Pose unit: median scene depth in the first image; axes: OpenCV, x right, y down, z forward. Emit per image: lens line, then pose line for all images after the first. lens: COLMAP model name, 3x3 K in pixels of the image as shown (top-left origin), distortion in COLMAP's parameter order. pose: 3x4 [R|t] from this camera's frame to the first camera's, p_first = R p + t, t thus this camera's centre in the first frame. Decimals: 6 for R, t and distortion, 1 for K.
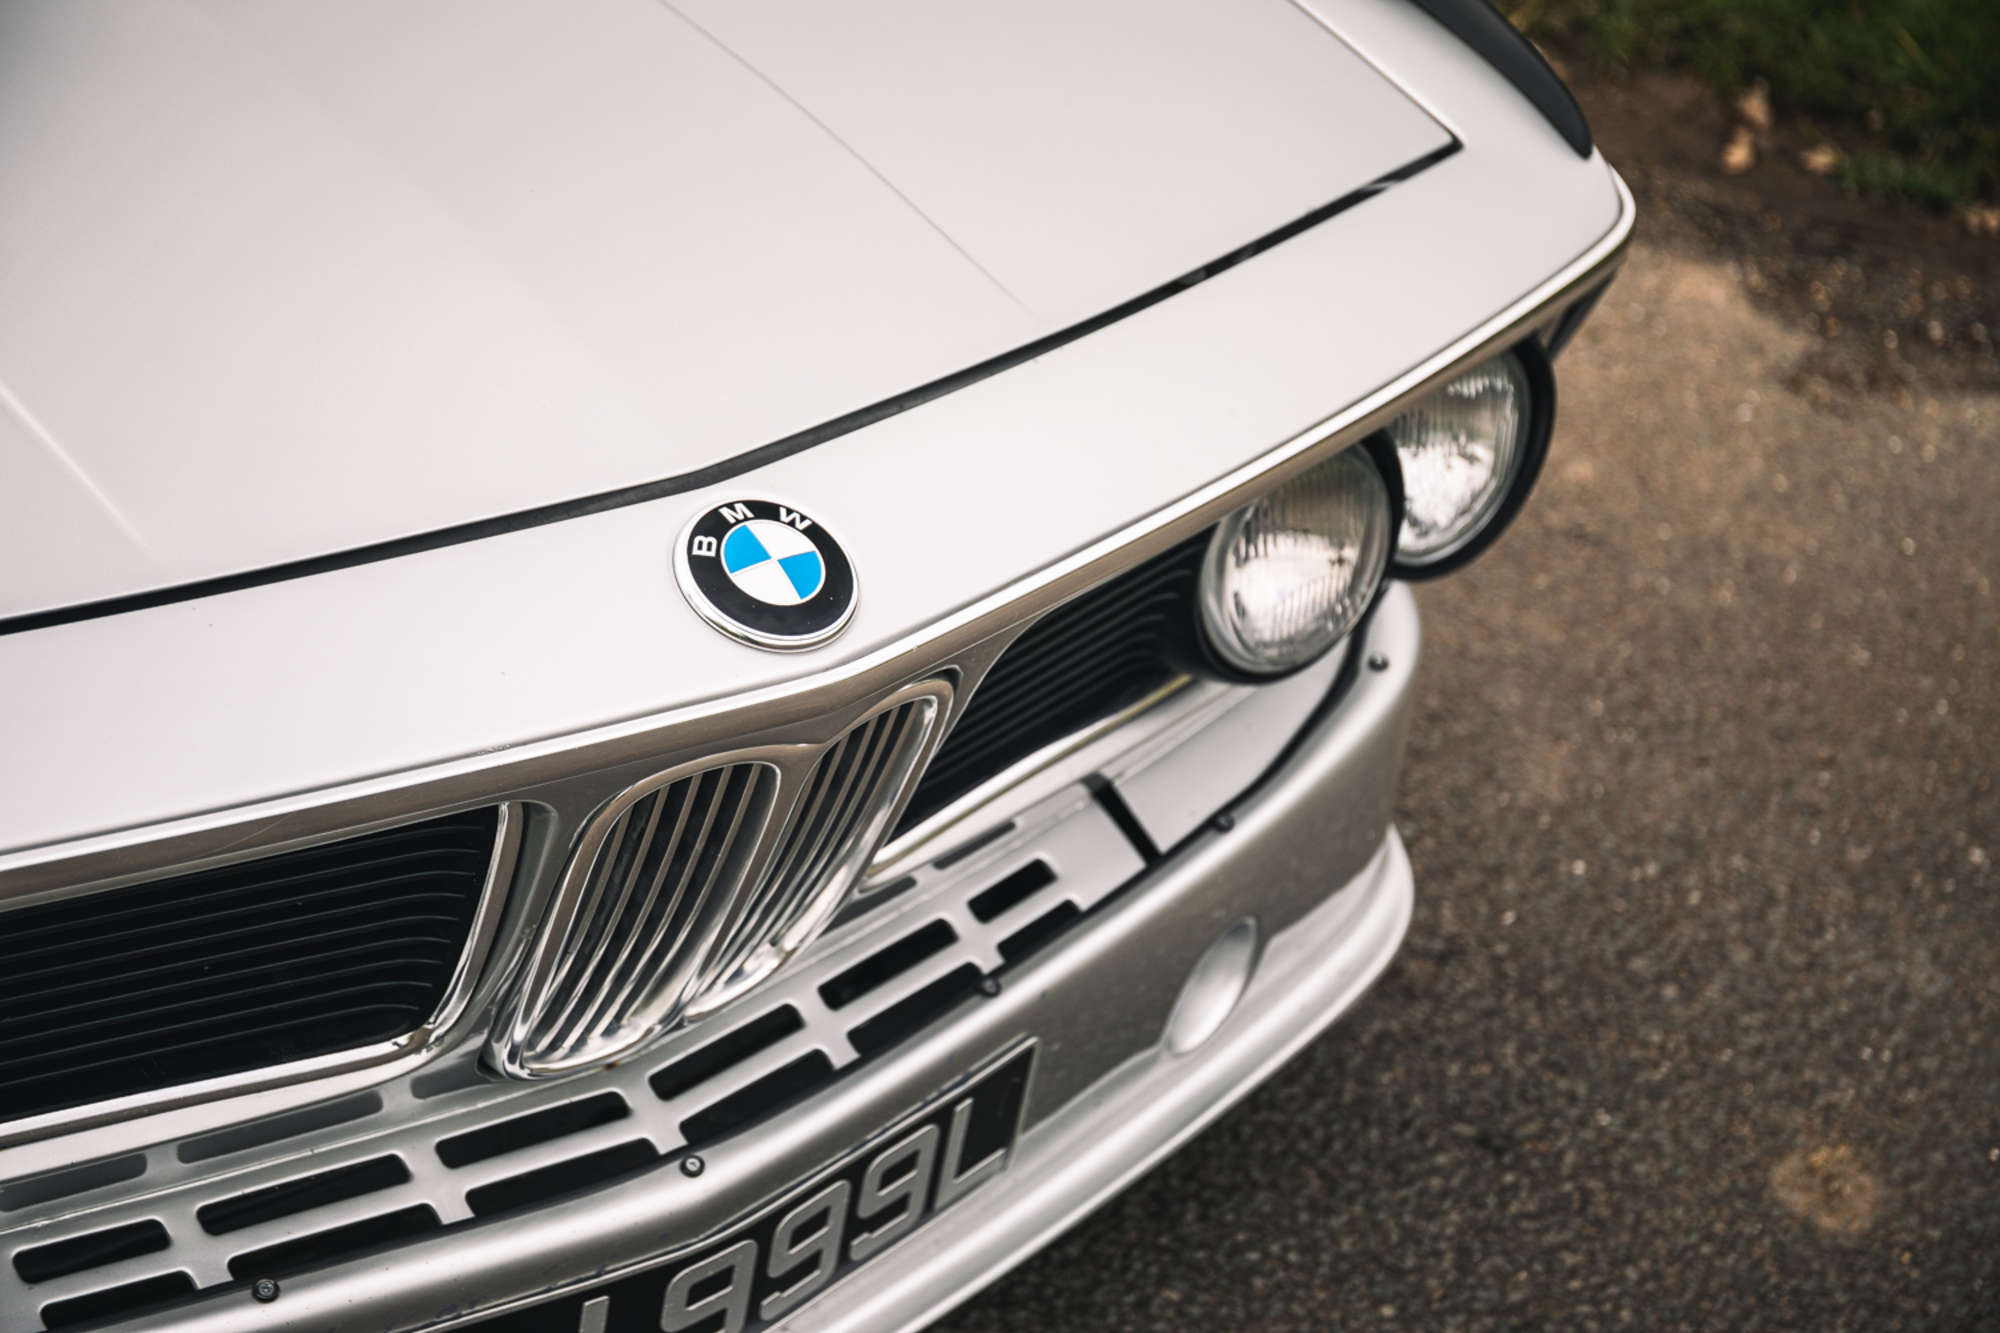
lens RADIAL K [[3835.7, 0, 999.5], [0, 3835.7, 669.5], [0, 0, 1]] dist [0.135470, 0.000000]
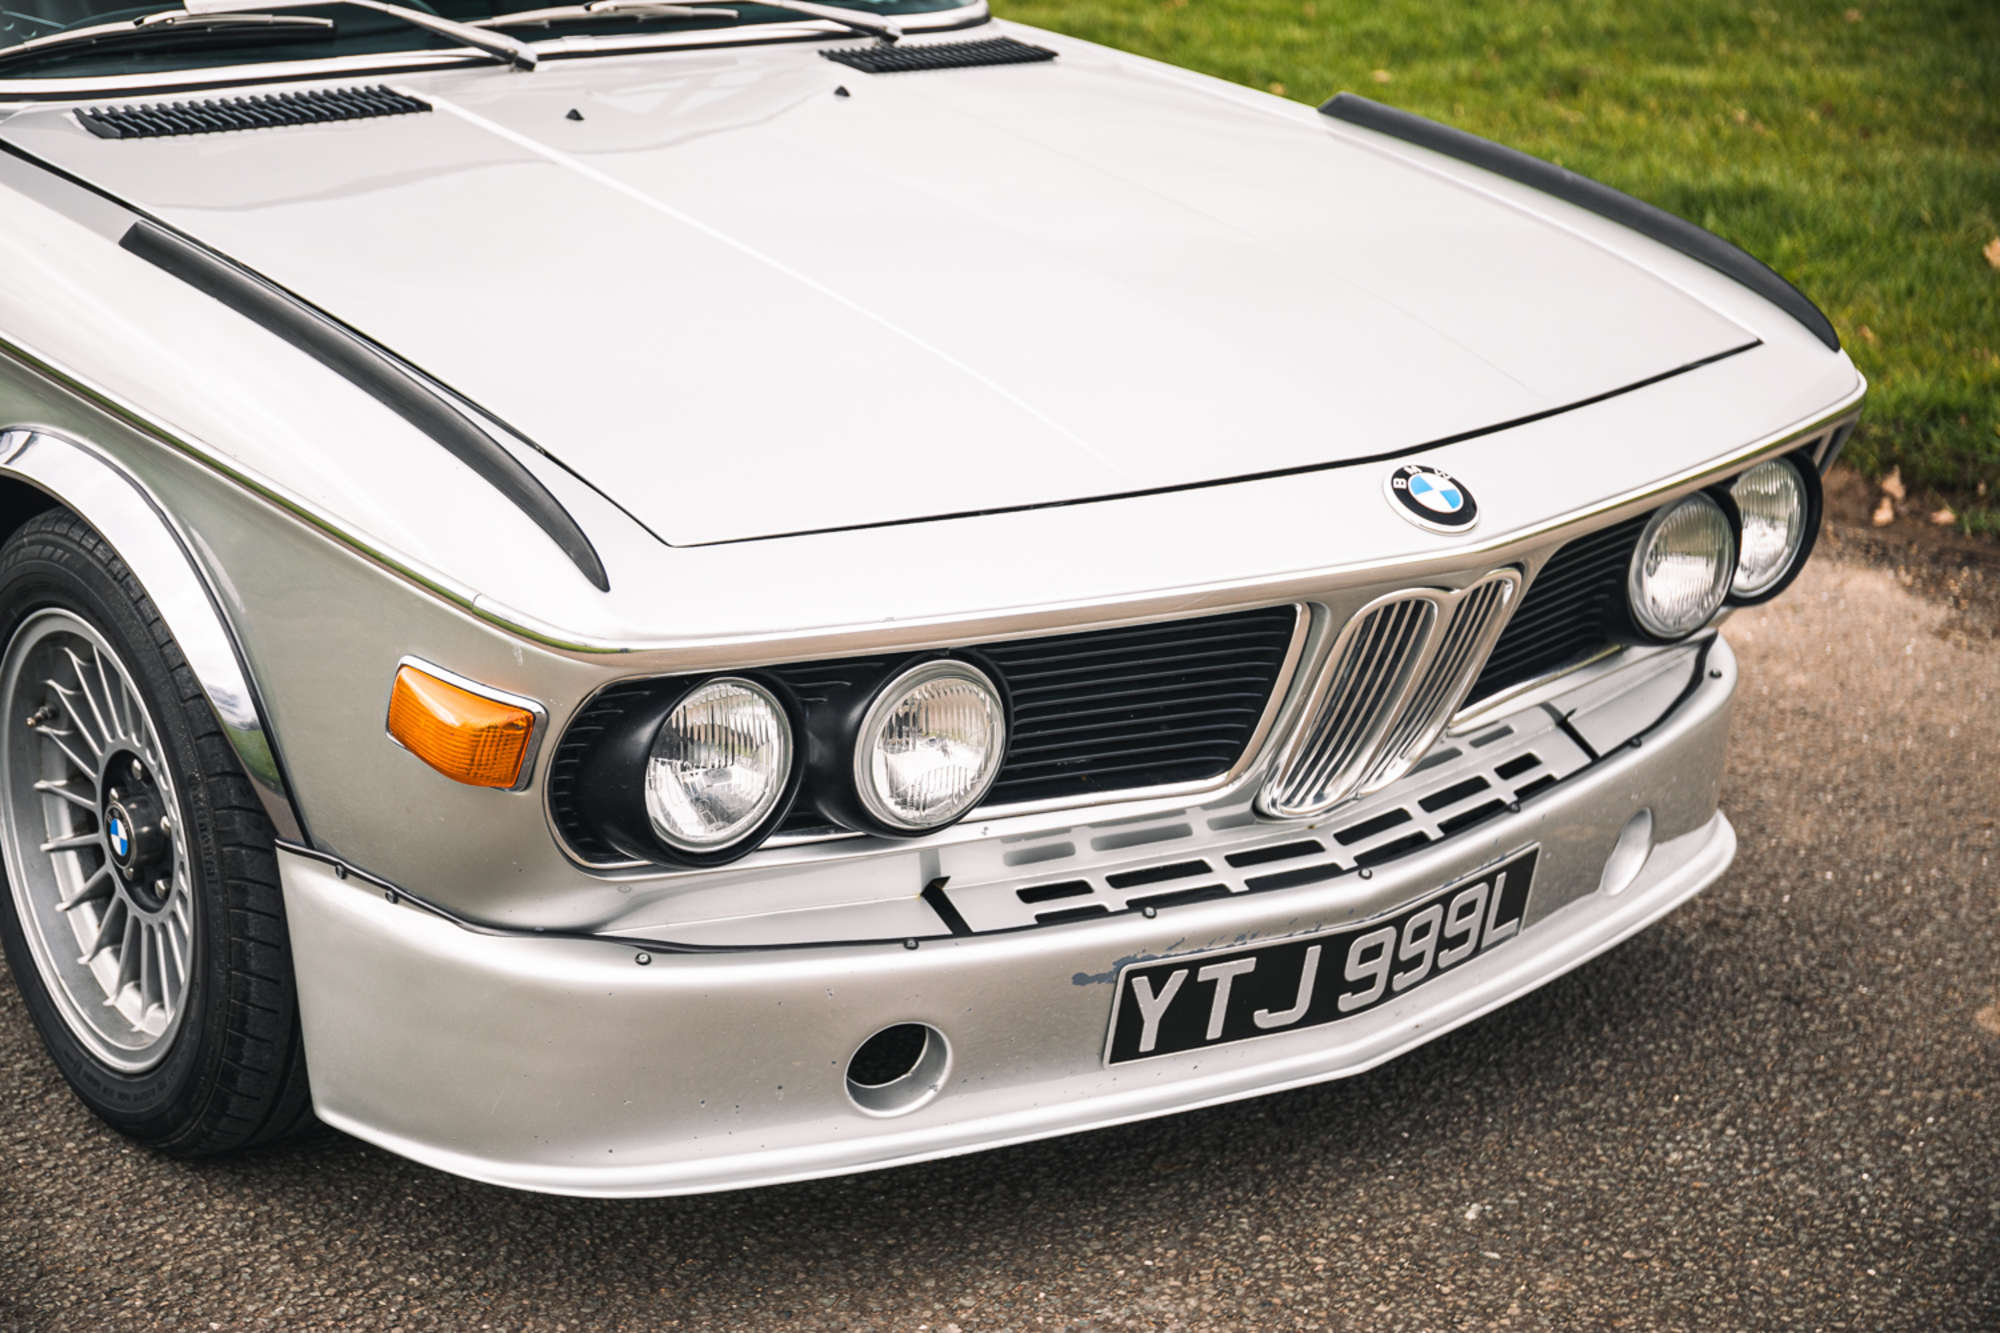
lens RADIAL K [[3660.8, 0, 1000.9], [0, 3660.8, 664.2], [0, 0, 1]] dist [0.146320, 0.000000]
pose [[0.999550, -0.013759, -0.026661, -0.159545], [0.008893, 0.984580, -0.174710, 0.260008], [0.028653, 0.174395, 0.984259, -0.534657]]
